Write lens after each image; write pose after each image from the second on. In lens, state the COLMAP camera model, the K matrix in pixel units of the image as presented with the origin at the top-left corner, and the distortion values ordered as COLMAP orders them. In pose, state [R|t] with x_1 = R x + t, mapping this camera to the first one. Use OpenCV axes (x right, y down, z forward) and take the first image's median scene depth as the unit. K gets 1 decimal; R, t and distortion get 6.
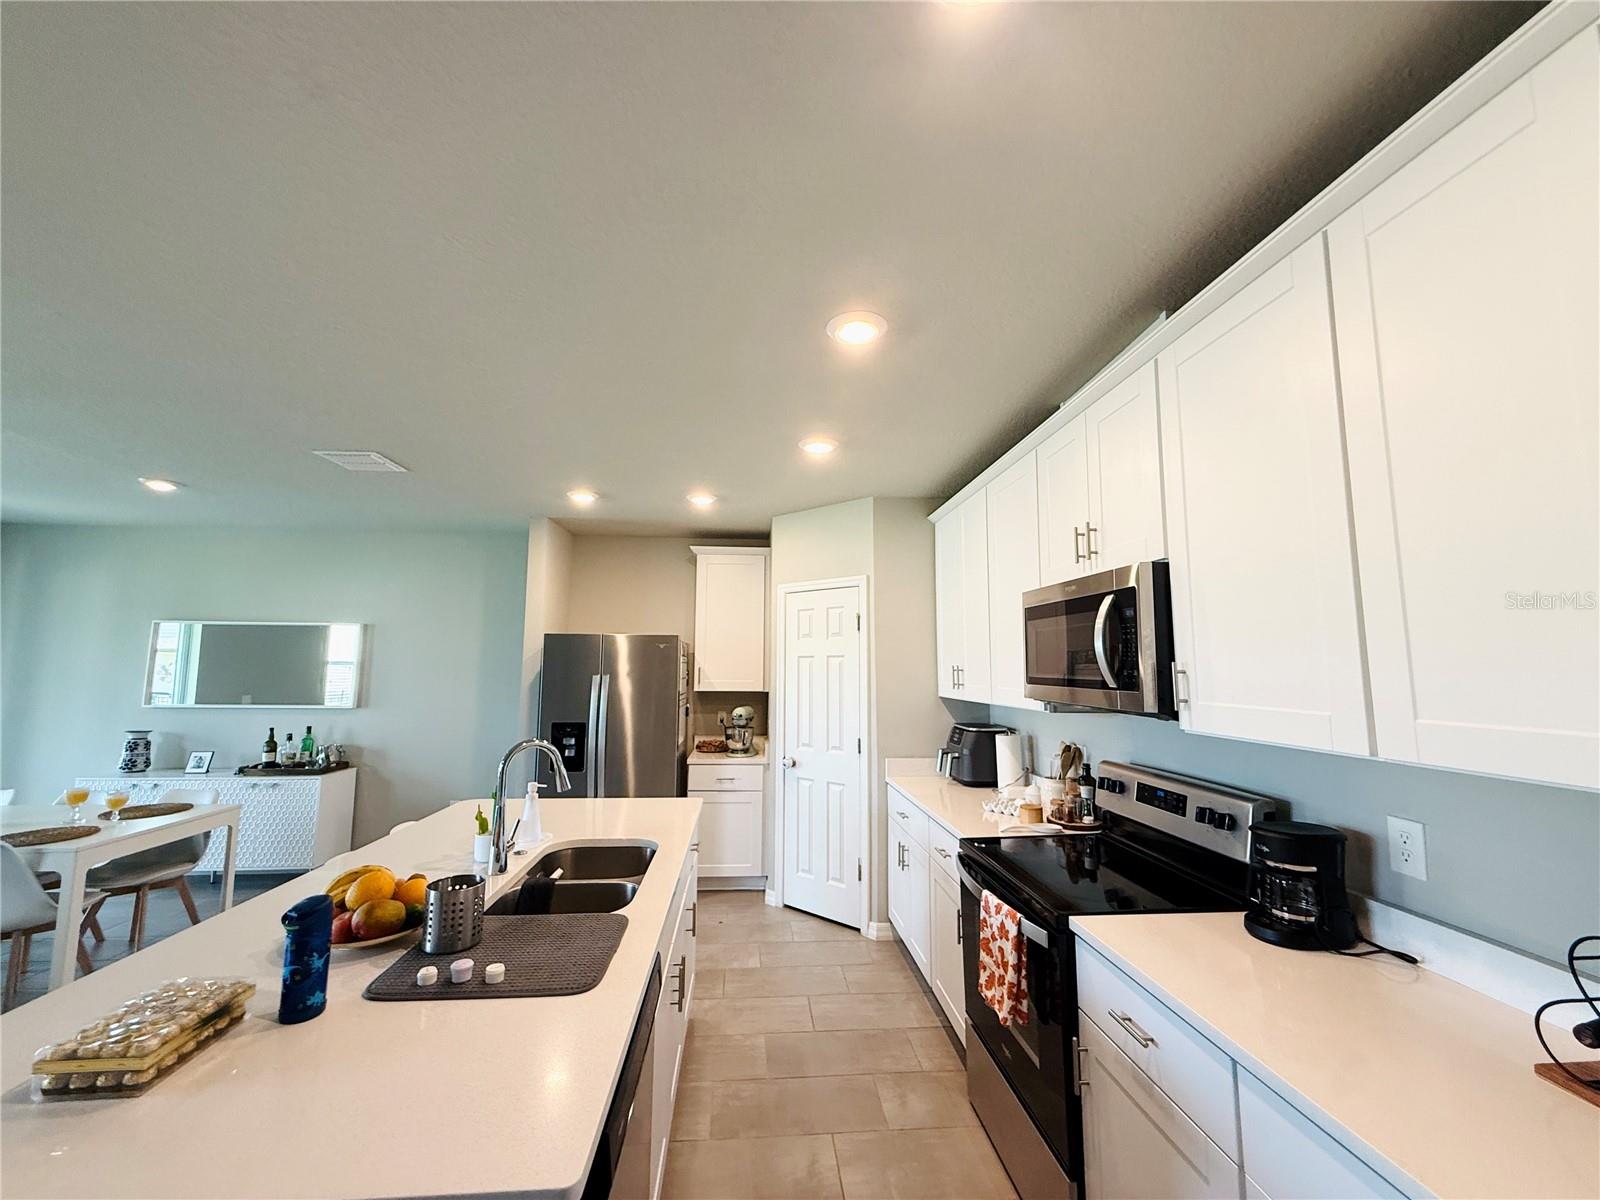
lens RADIAL K [[638.3, 0, 799.2], [0, 638.3, 599.9], [0, 0, 1]] dist [0.003114, -0.000748]
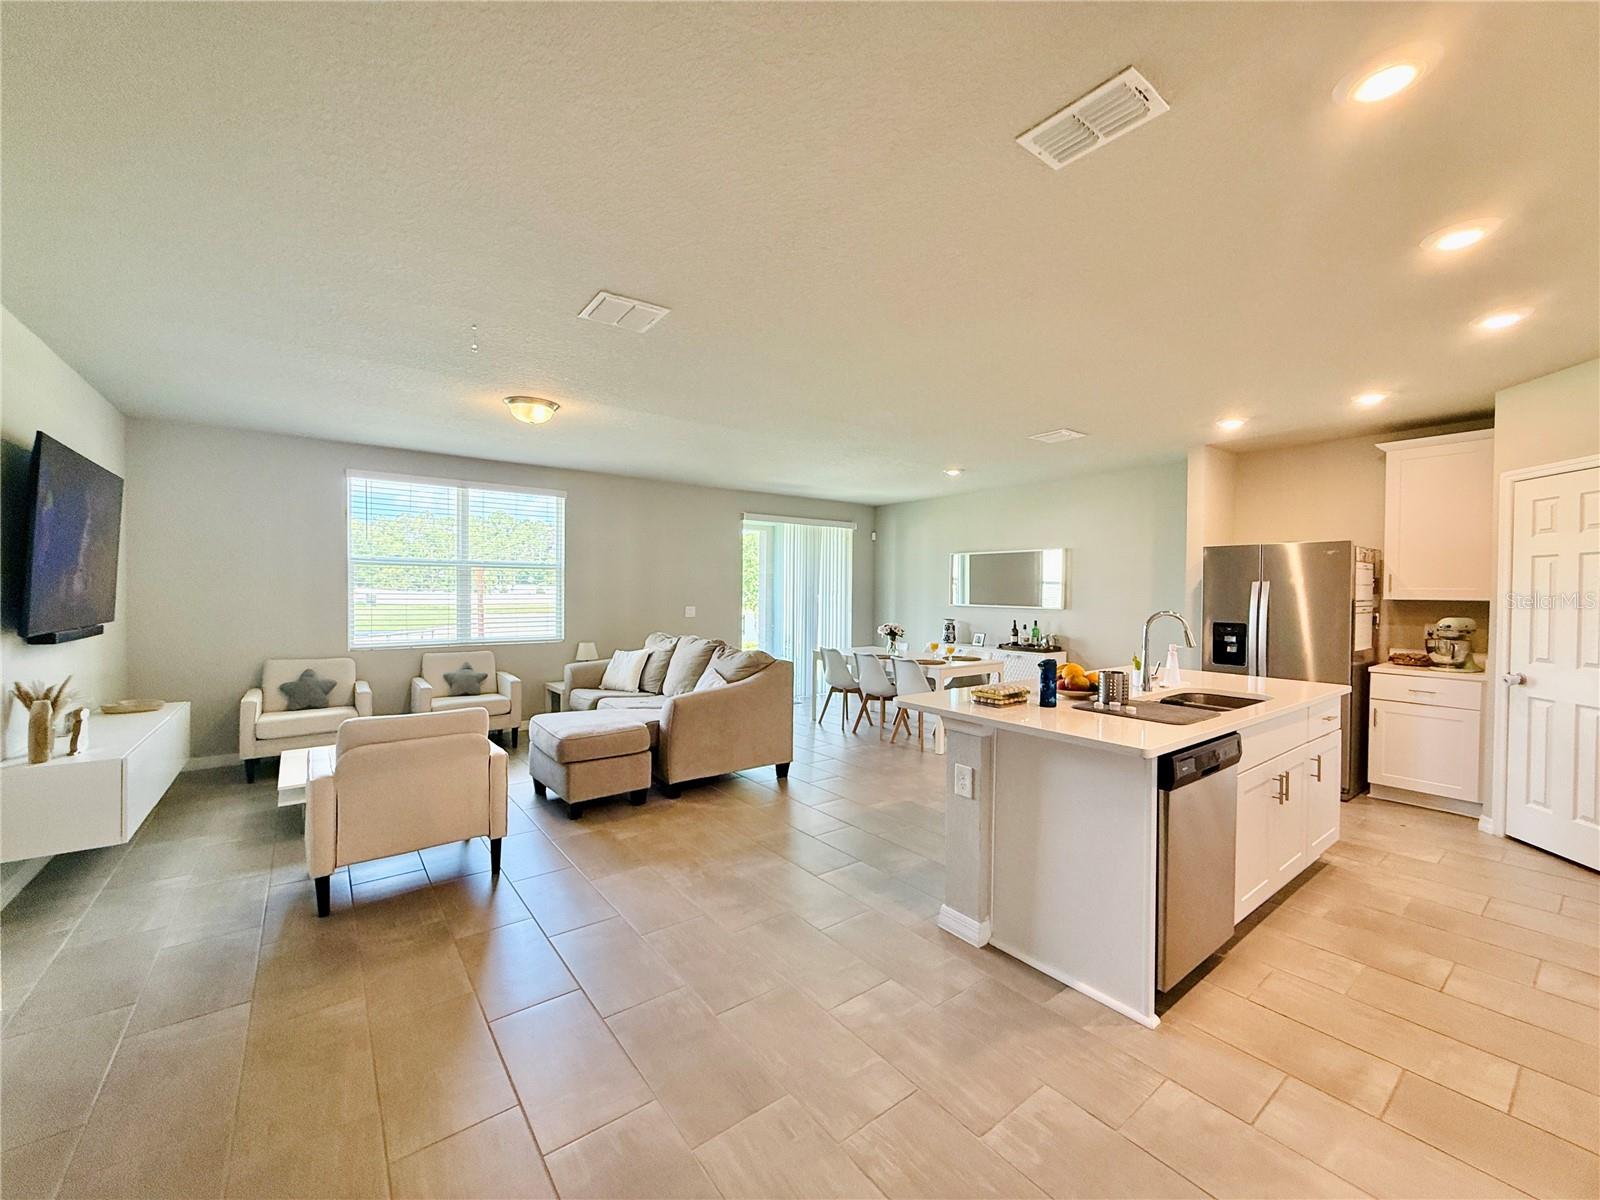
lens RADIAL K [[638.3, 0, 796.9], [0, 638.3, 600.2], [0, 0, 1]] dist [0.003114, -0.000748]
pose [[0.541476, 0.010526, -0.840650, 0.167536], [0.085859, 0.994001, 0.067749, 0.006528], [0.836321, -0.108862, 0.537324, -0.239658]]
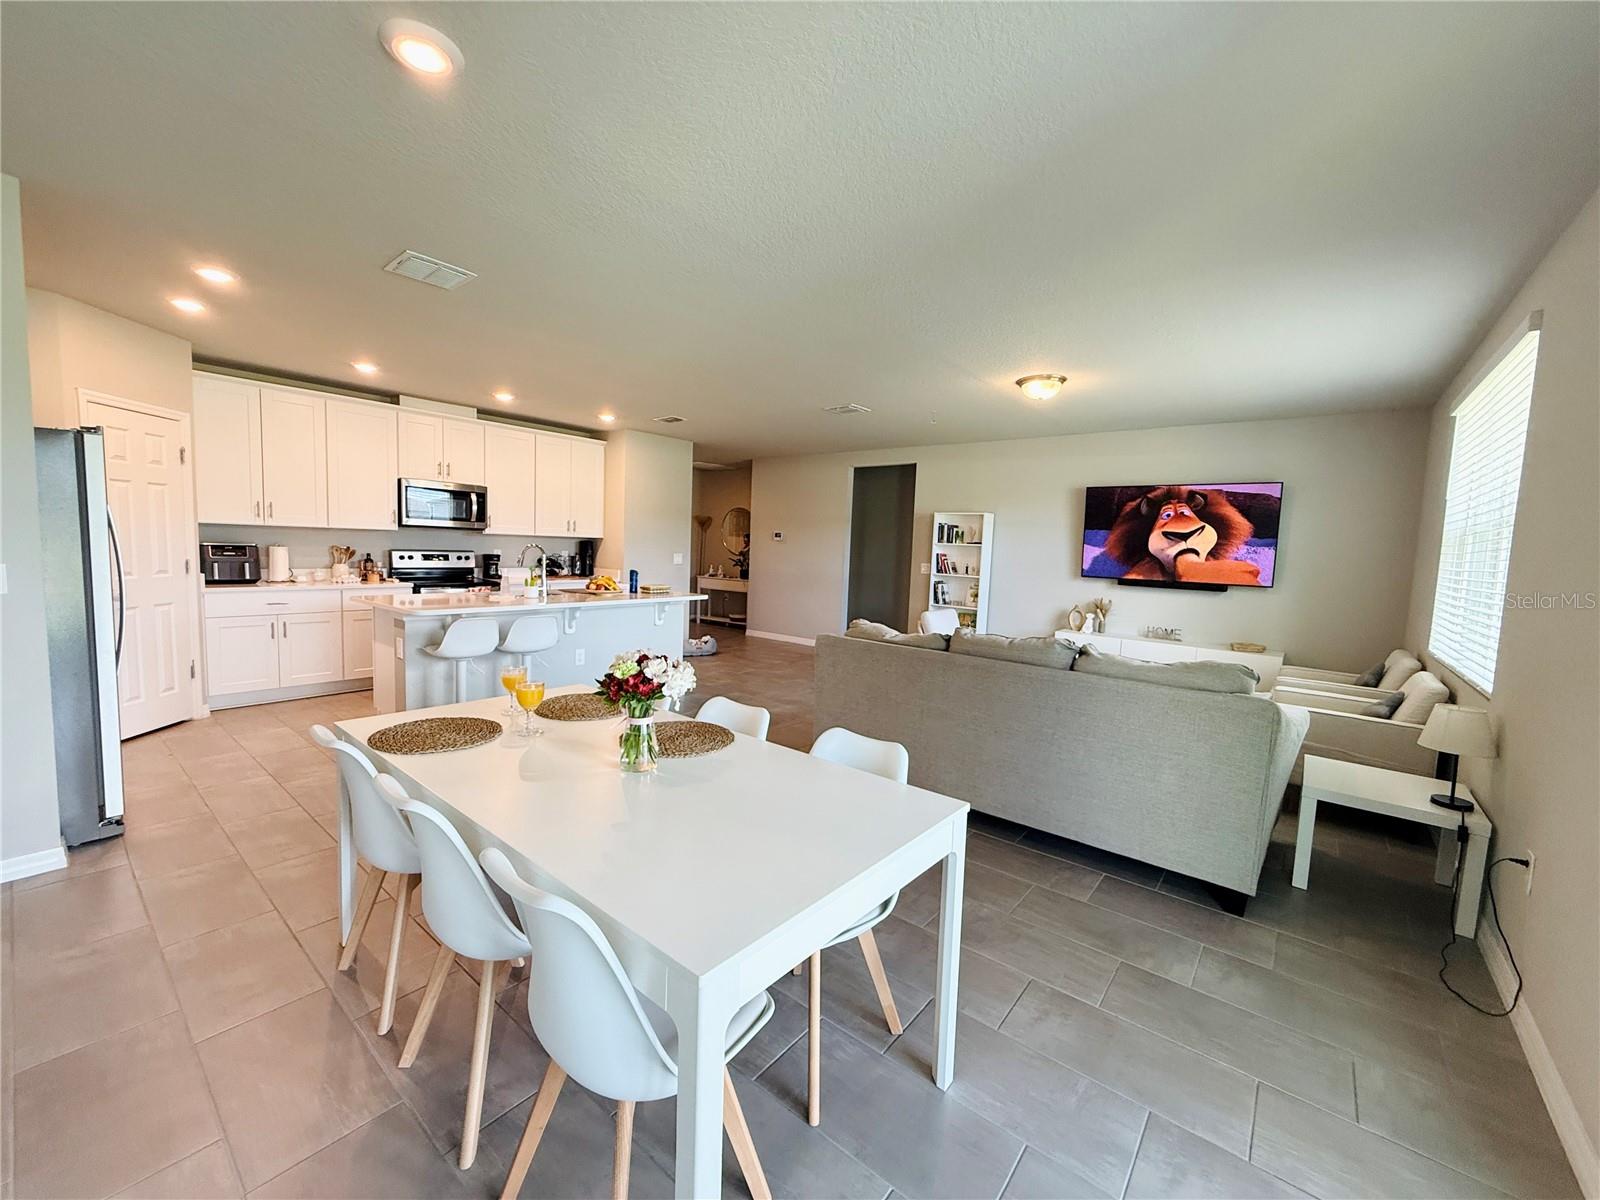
lens RADIAL K [[638.3, 0, 793.9], [0, 638.3, 597.0], [0, 0, 1]] dist [0.003114, -0.000748]
pose [[-0.718953, -0.088953, 0.689344, -1.224784], [-0.119570, 0.992820, 0.003407, 0.126333], [-0.684697, -0.079975, -0.724427, 0.907408]]
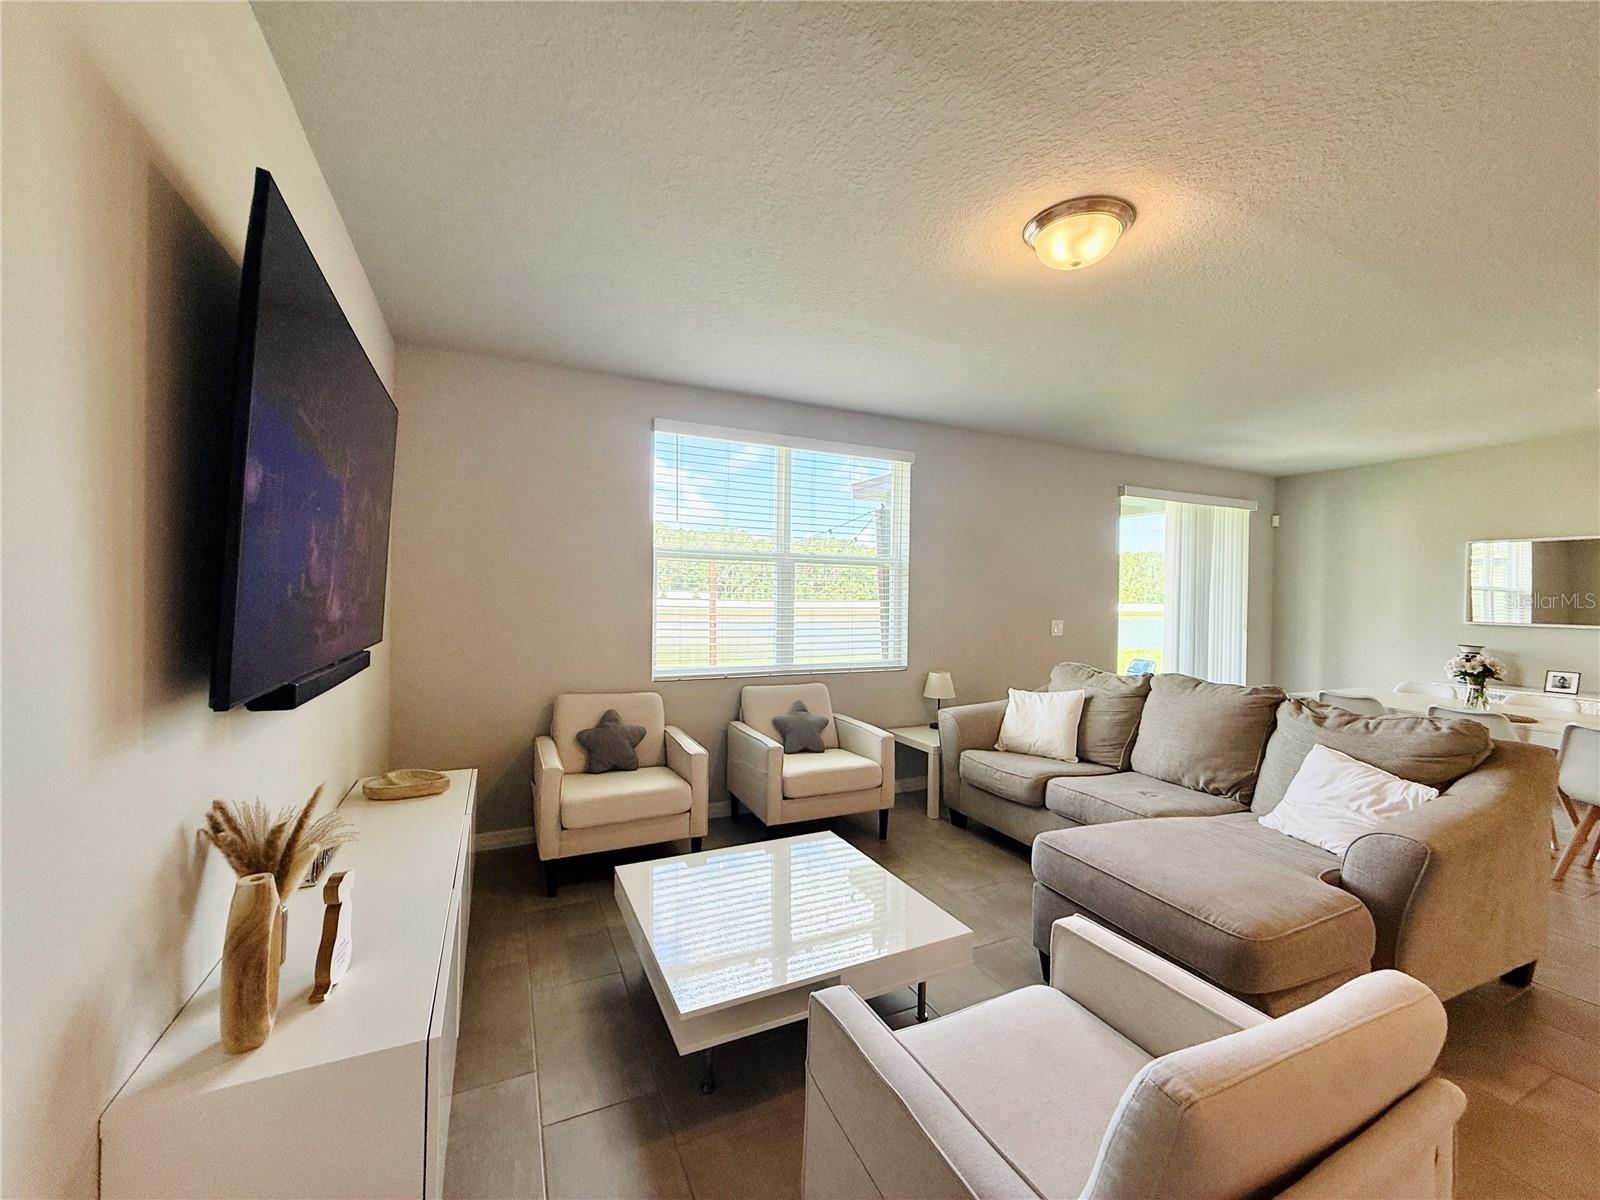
lens RADIAL K [[638.3, 0, 796.7], [0, 638.3, 600.1], [0, 0, 1]] dist [0.003114, -0.000748]
pose [[0.350024, 0.004810, -0.936728, -0.435784], [0.088586, 0.995335, 0.038213, -0.009901], [0.932543, -0.096357, 0.347965, -0.408596]]
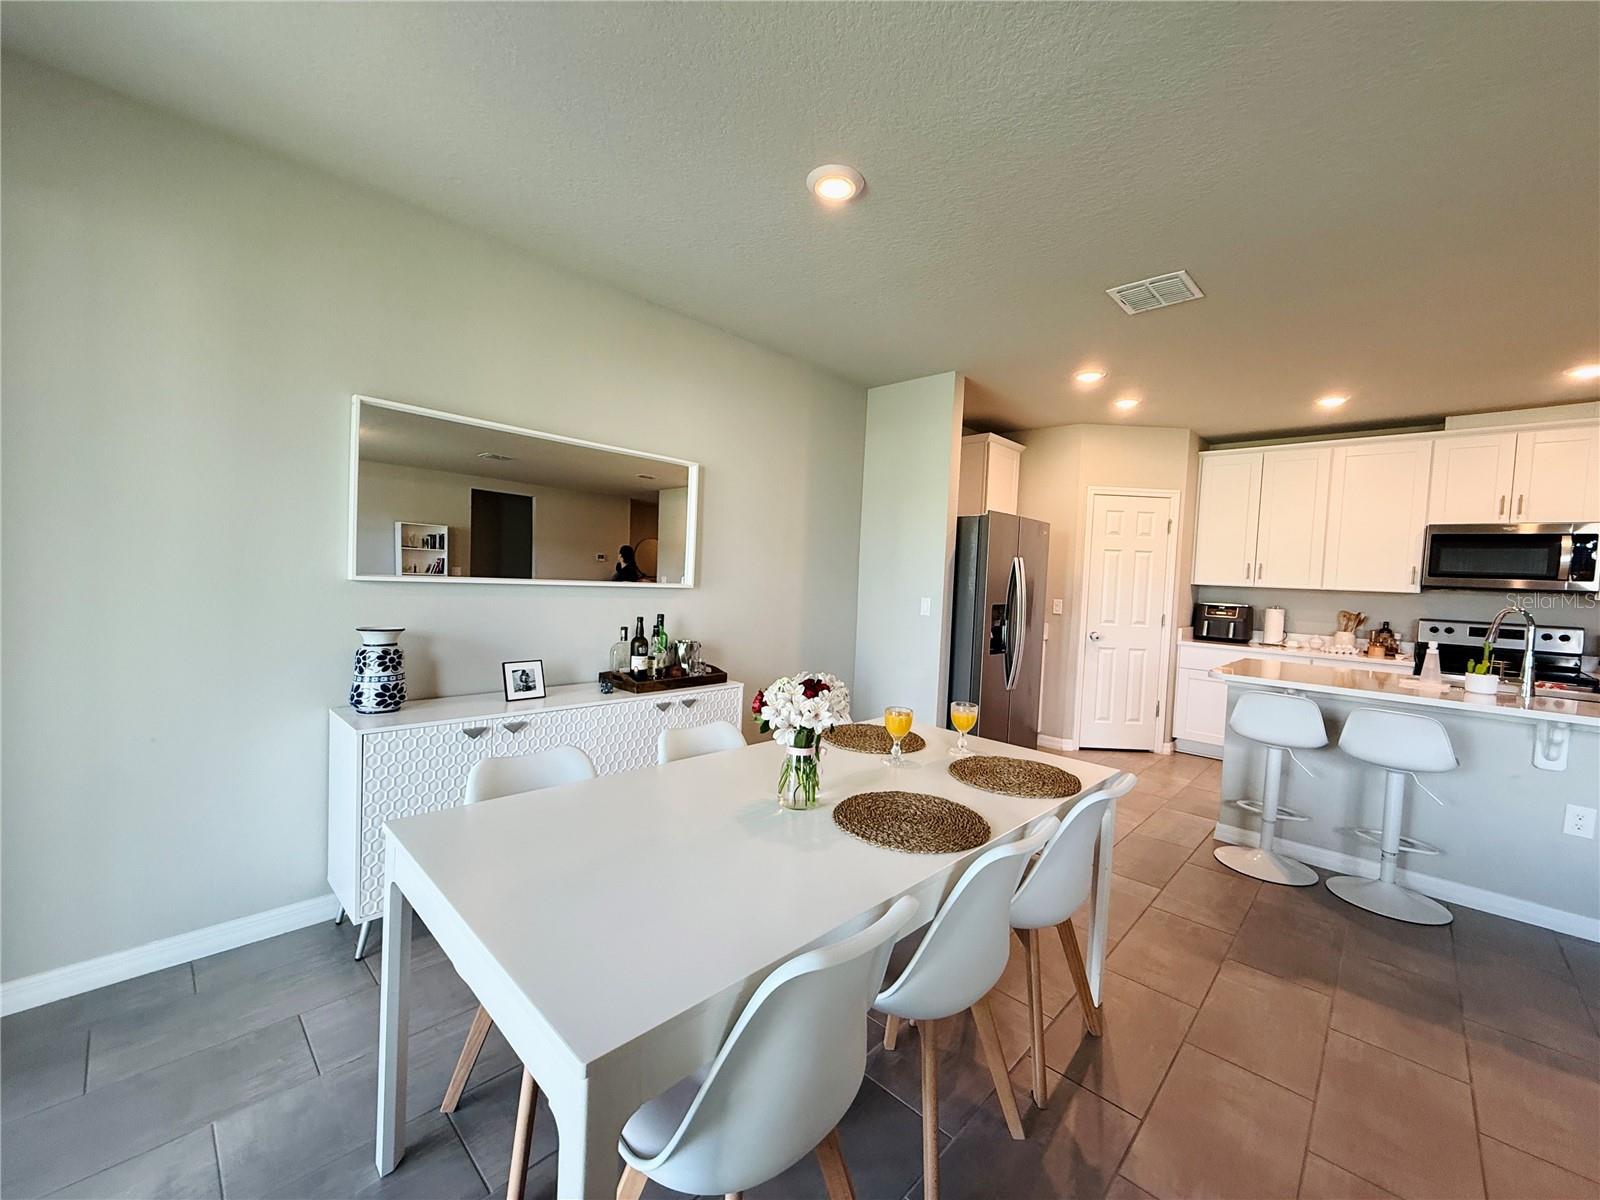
lens RADIAL K [[638.3, 0, 796.0], [0, 638.3, 603.1], [0, 0, 1]] dist [0.003114, -0.000748]
pose [[0.745154, -0.004279, 0.666879, -1.132574], [-0.114400, 0.984336, 0.134145, 0.086610], [-0.657007, -0.176250, 0.732992, 0.449922]]
